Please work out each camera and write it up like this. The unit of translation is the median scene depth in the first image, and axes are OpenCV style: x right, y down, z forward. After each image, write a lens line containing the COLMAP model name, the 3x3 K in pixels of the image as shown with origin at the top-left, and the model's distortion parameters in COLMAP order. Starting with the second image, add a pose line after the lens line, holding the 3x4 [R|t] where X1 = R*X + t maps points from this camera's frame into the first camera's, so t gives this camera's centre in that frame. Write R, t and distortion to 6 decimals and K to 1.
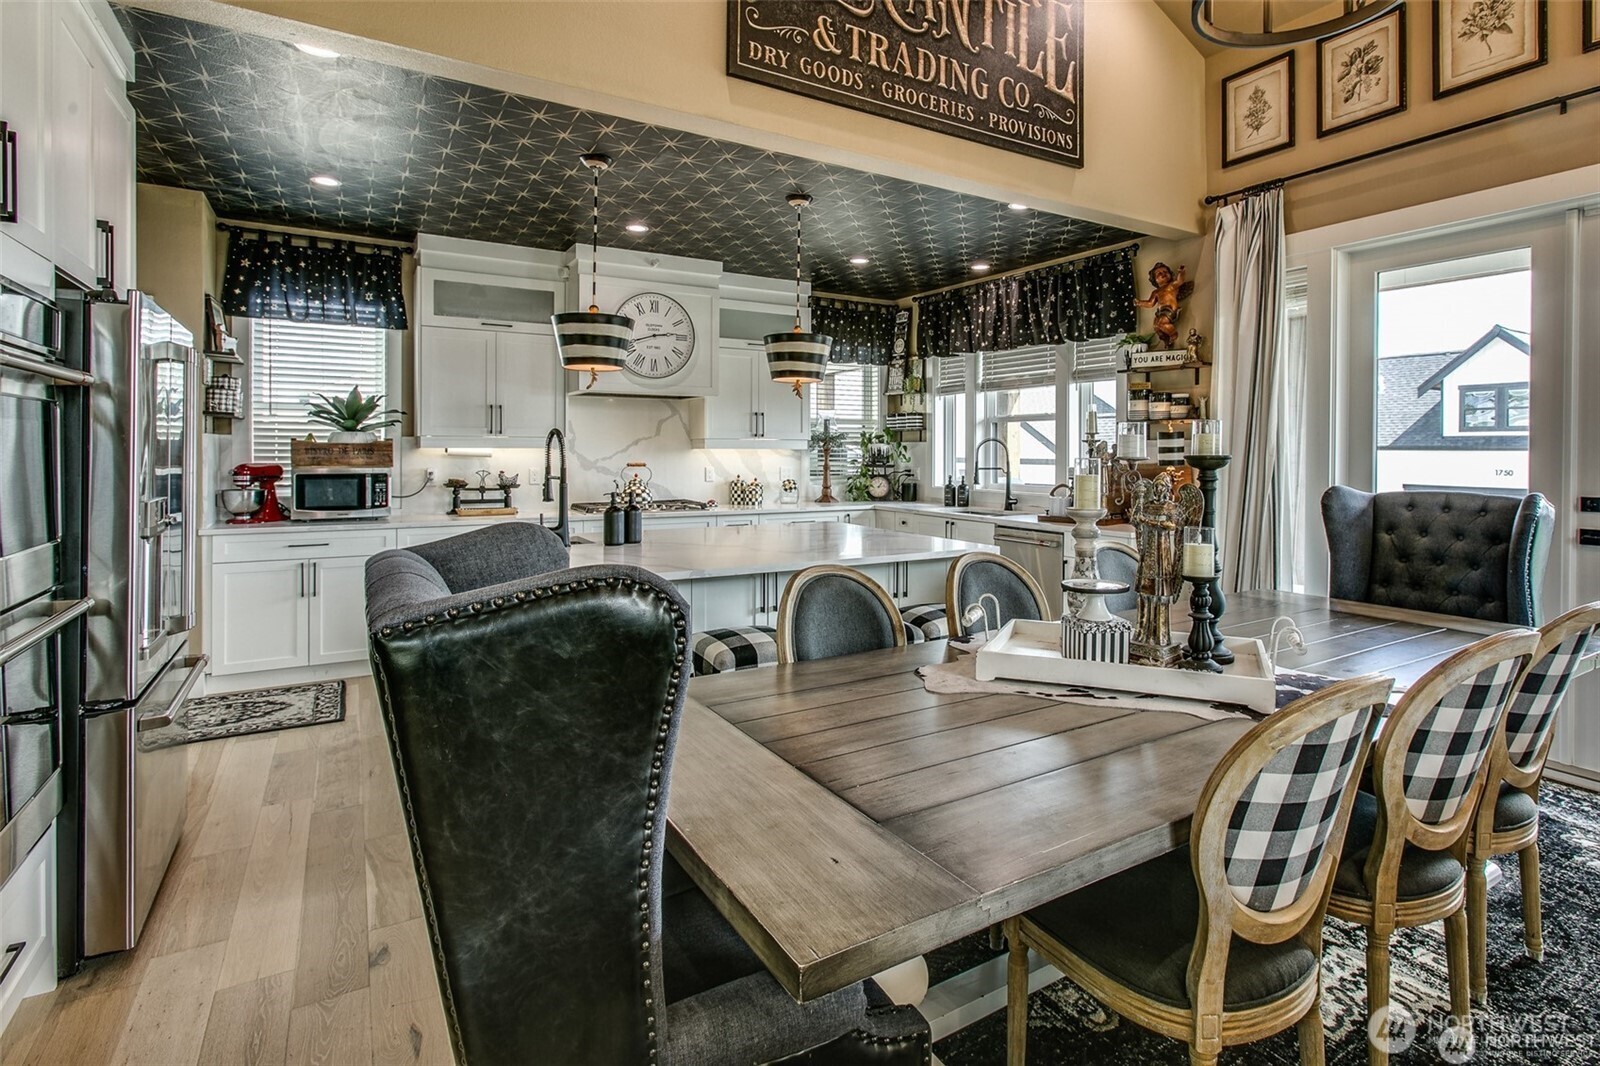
lens RADIAL K [[809.1, 0, 843.8], [0, 809.1, 452.9], [0, 0, 1]] dist [-0.005033, 0.001602]
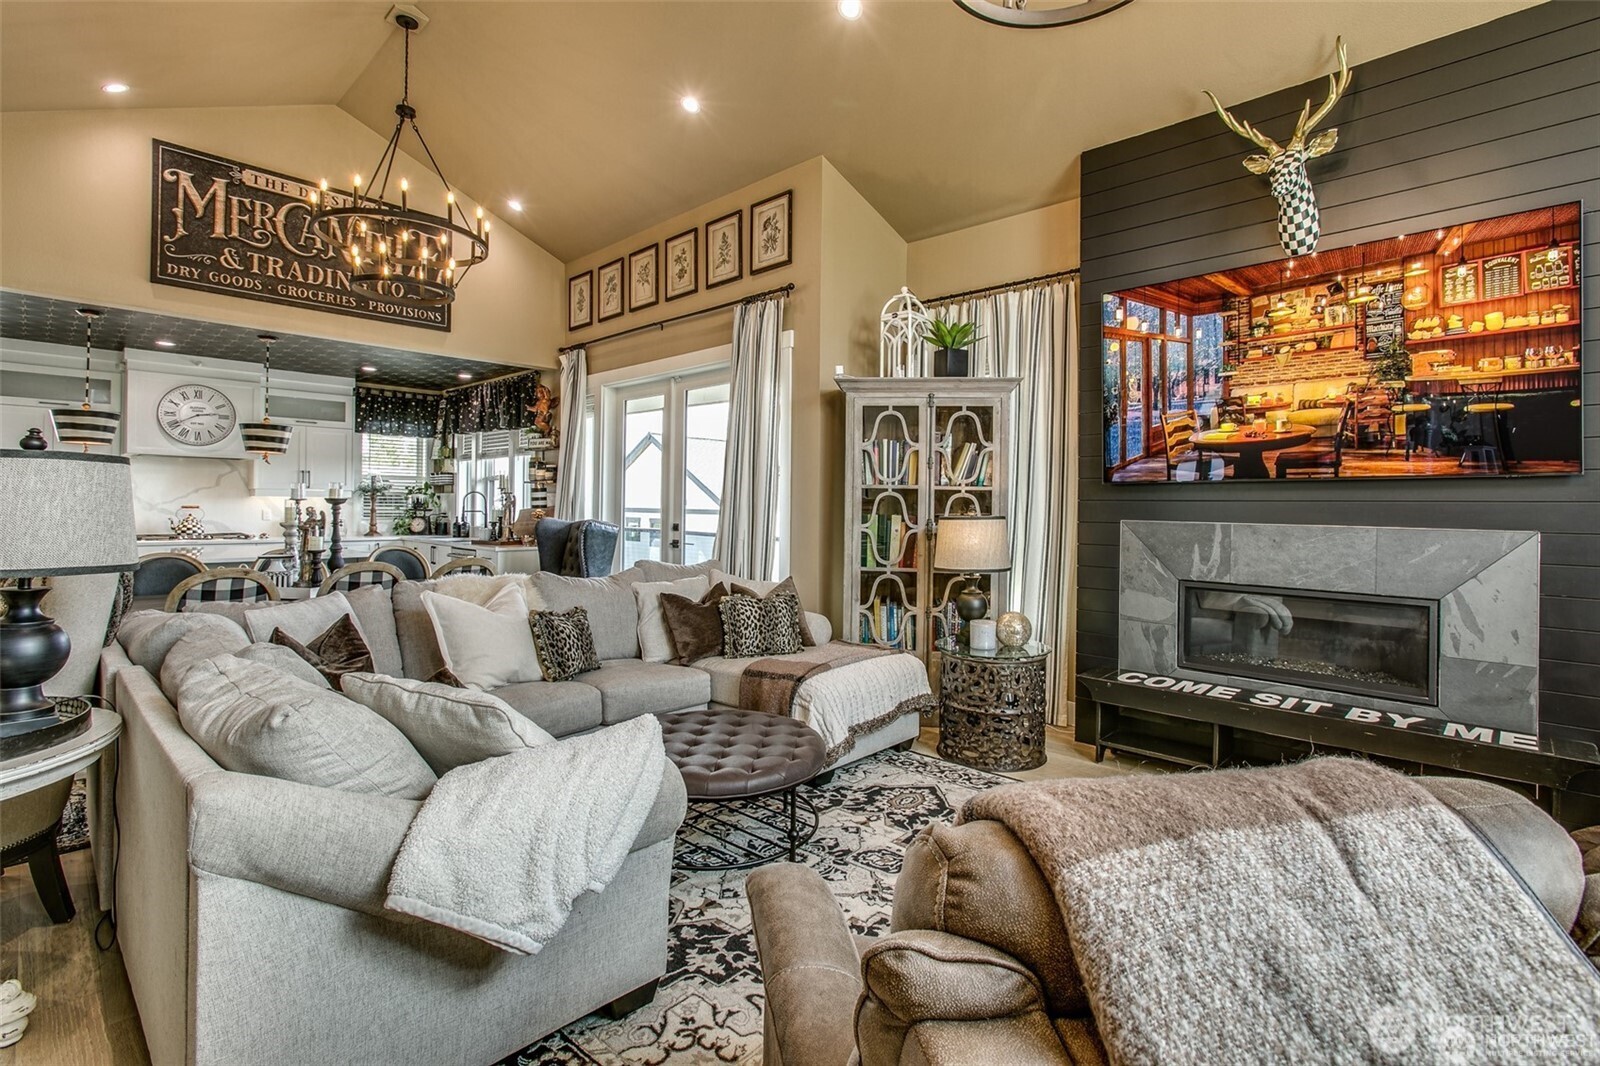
lens RADIAL K [[747.6, 0, 810.0], [0, 747.6, 501.5], [0, 0, 1]] dist [-0.011777, 0.012358]
pose [[0.967549, 0.007750, 0.252566, 0.520122], [-0.006297, 0.999959, -0.006564, 0.007917], [-0.252606, 0.004761, 0.967557, -0.580999]]
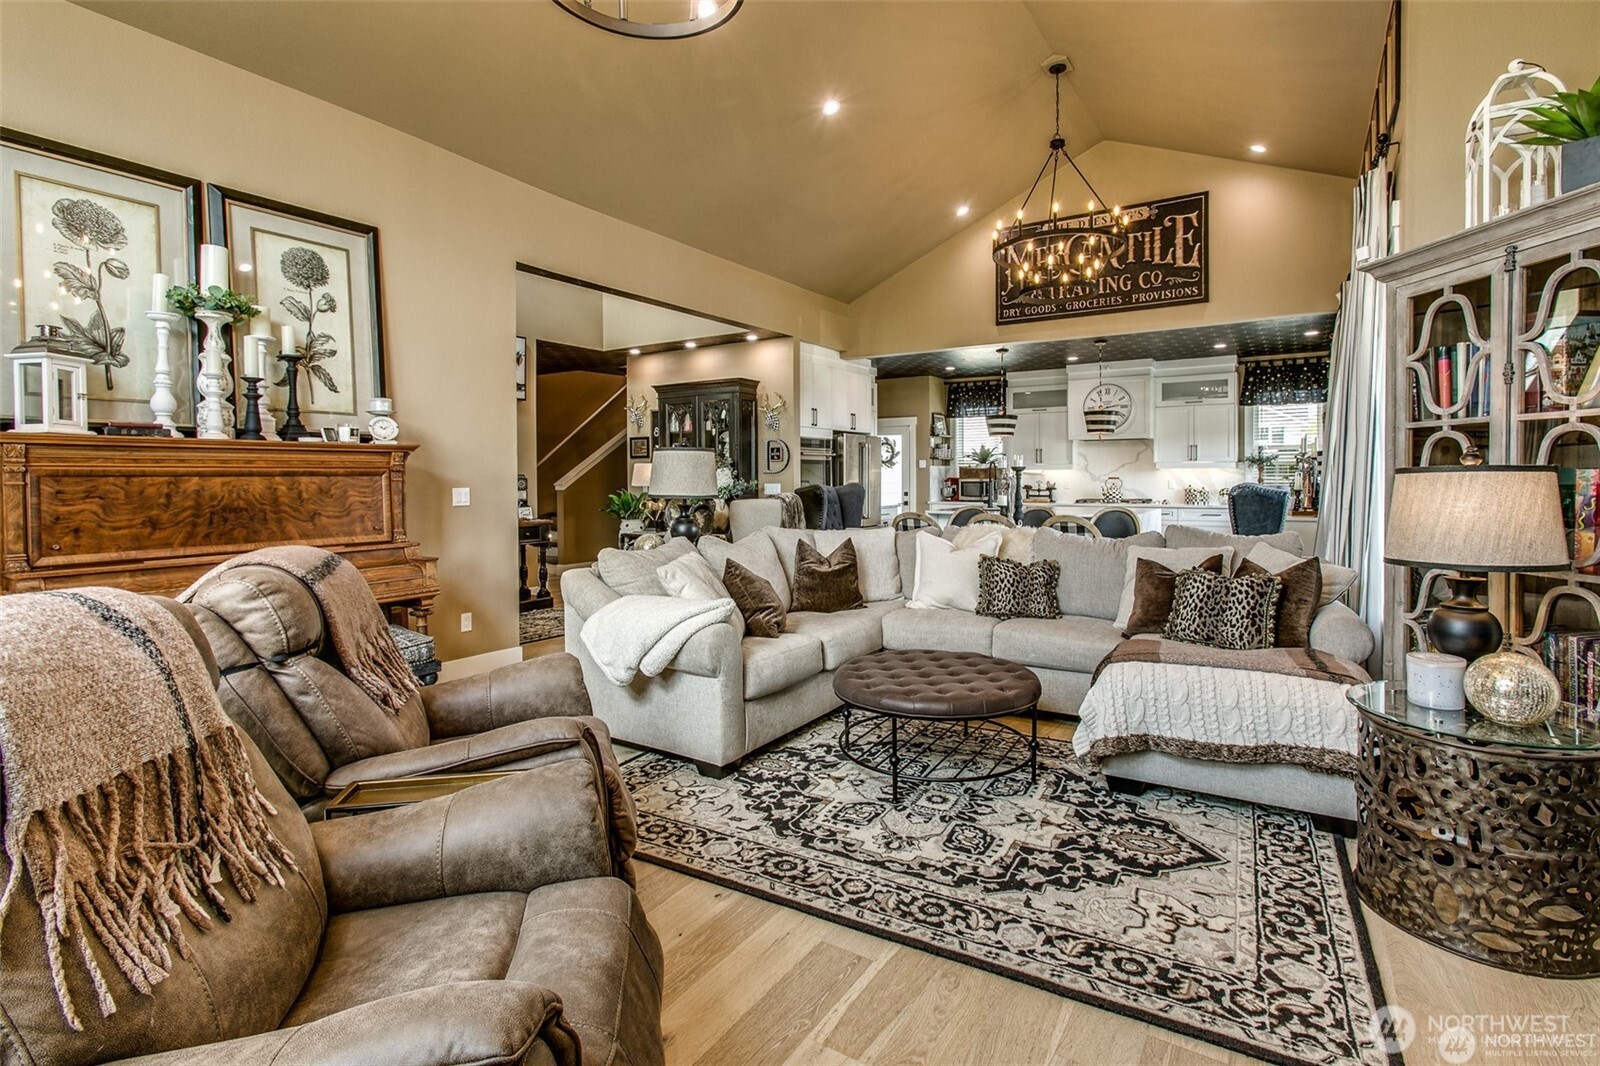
lens RADIAL K [[759.5, 0, 826.9], [0, 759.5, 490.9], [0, 0, 1]] dist [-0.012315, 0.000886]
pose [[0.443459, 0.008804, -0.896251, 1.137935], [0.003719, 0.999925, 0.011662, 0.025274], [0.896287, -0.008504, 0.443393, -0.372163]]
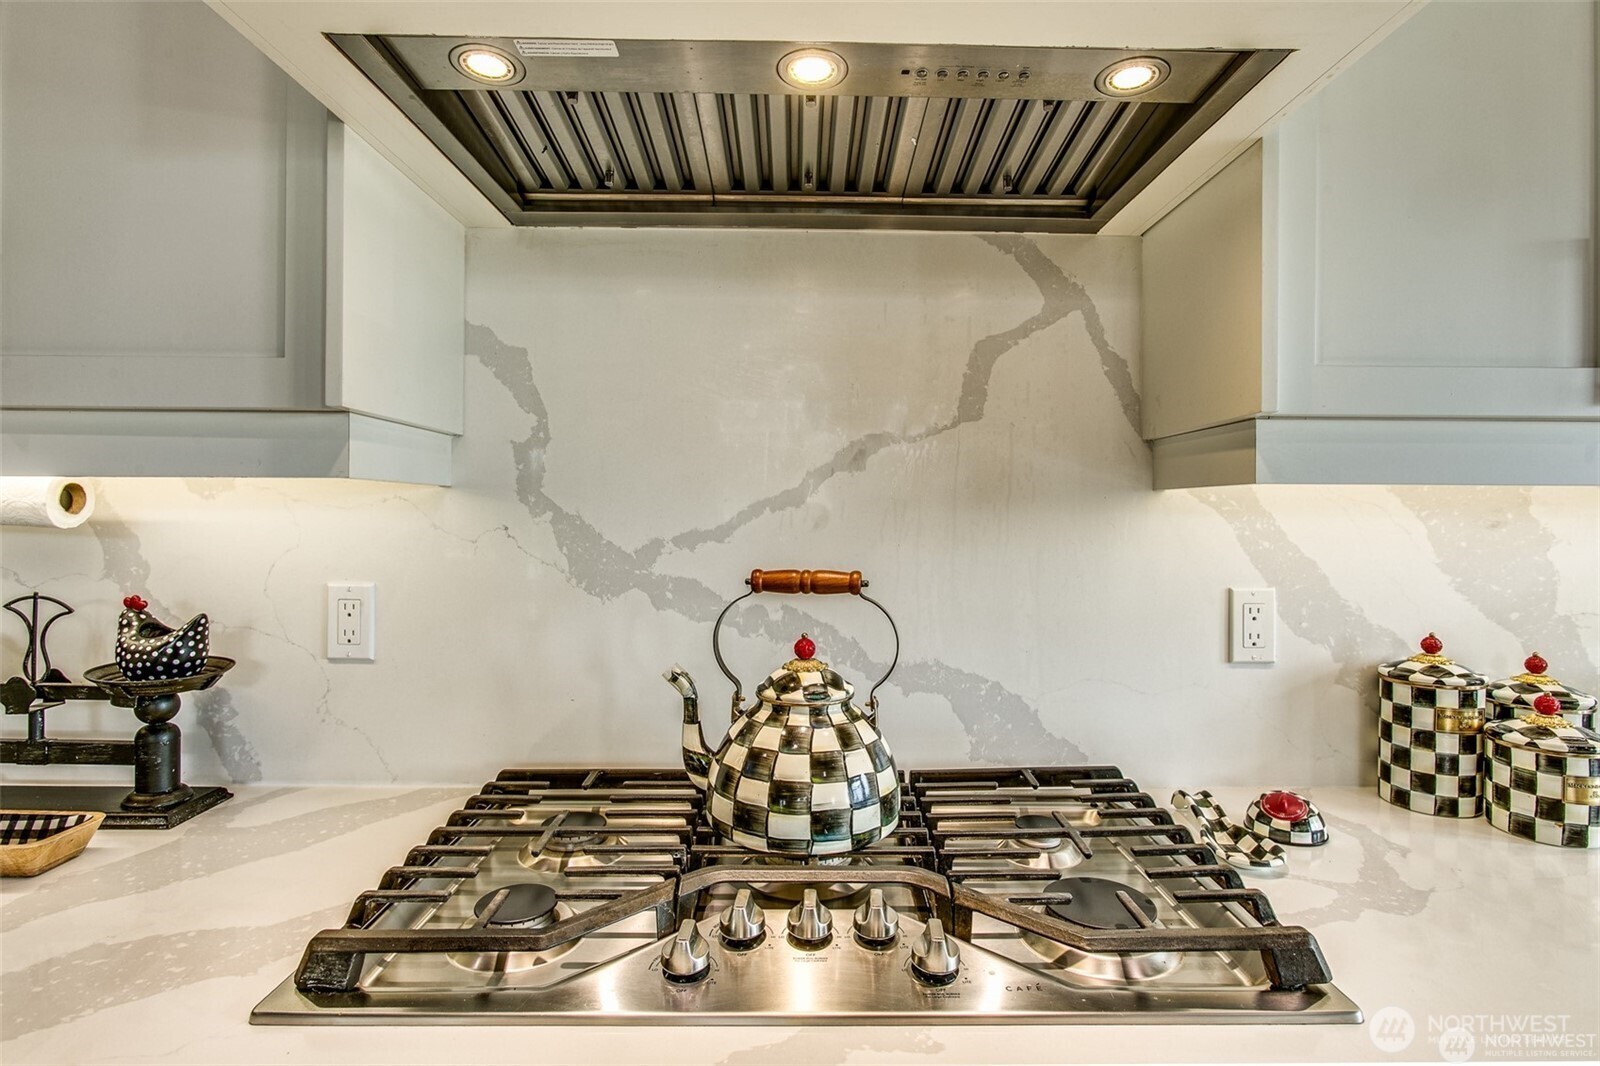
lens RADIAL K [[811.1, 0, 811.3], [0, 811.1, 512.4], [0, 0, 1]] dist [-0.013192, 0.000957]
pose [[0.858580, 0.001517, -0.512677, -0.202666], [-0.004929, 0.999974, -0.005296, 0.002170], [0.512655, 0.007074, 0.858565, 1.011441]]
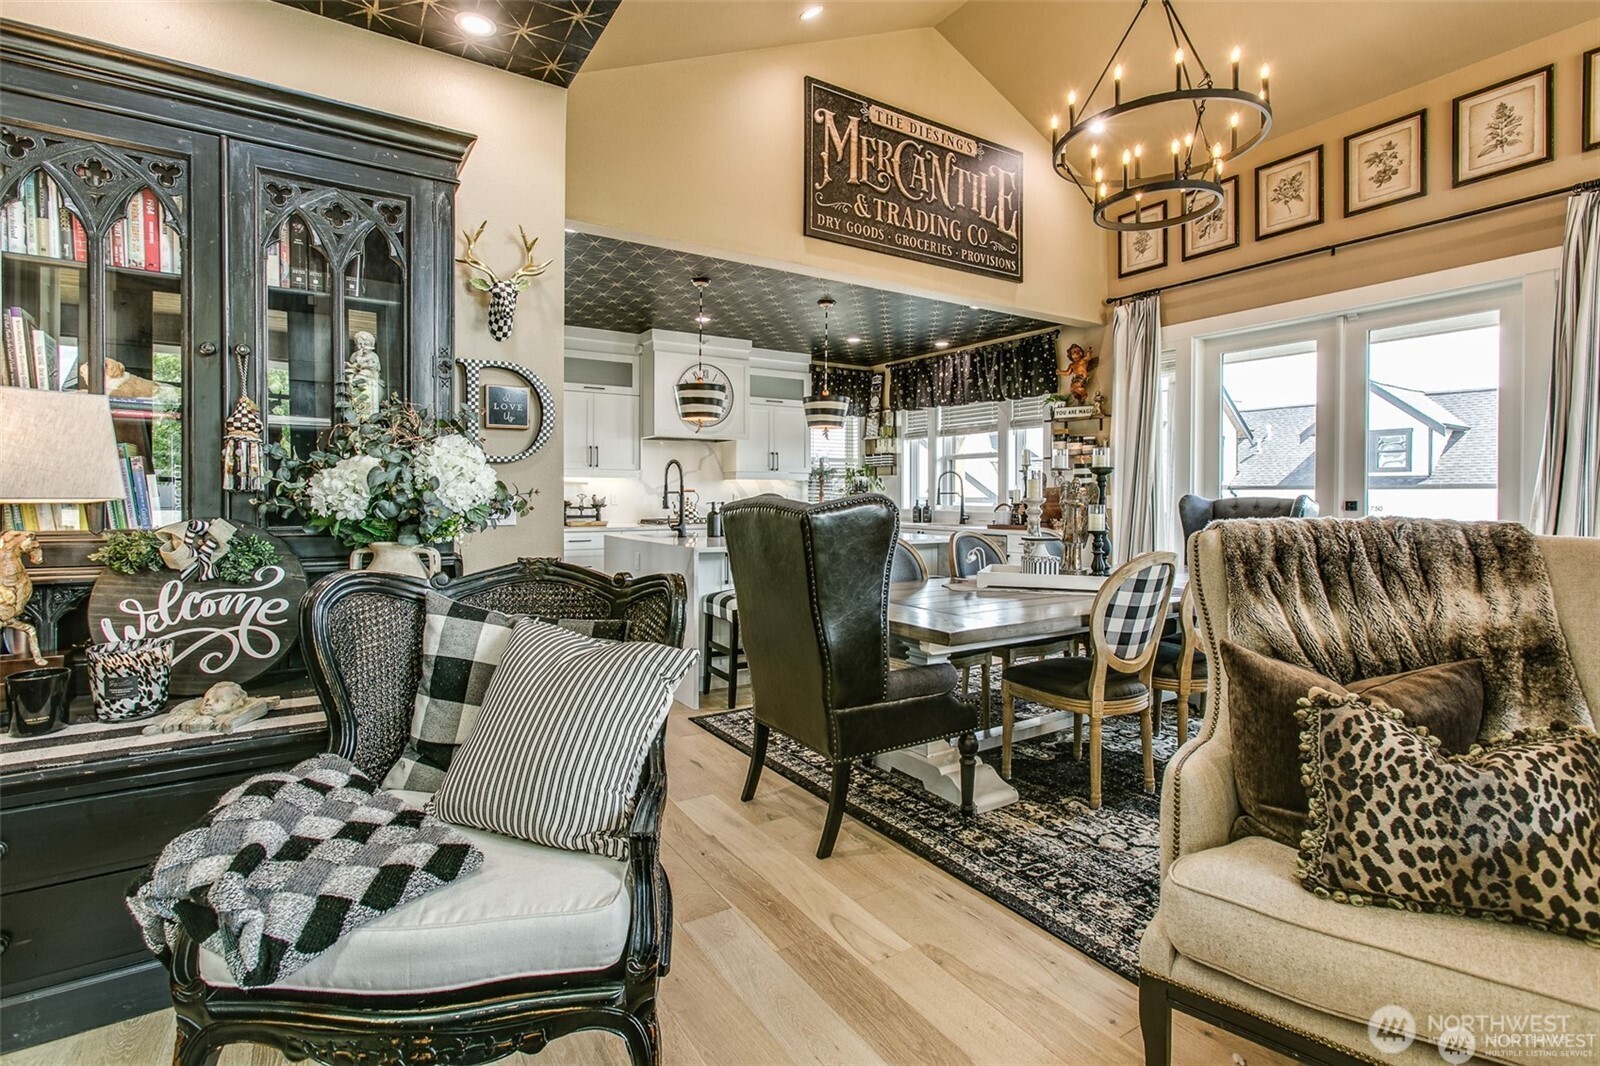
lens RADIAL K [[750.4, 0, 785.6], [0, 750.4, 496.7], [0, 0, 1]] dist [0.002158, 0.000735]
pose [[0.999982, -0.001656, 0.005719, -0.117967], [0.001659, 0.999998, -0.000617, 0.030309], [-0.005718, 0.000627, 0.999983, -0.298489]]
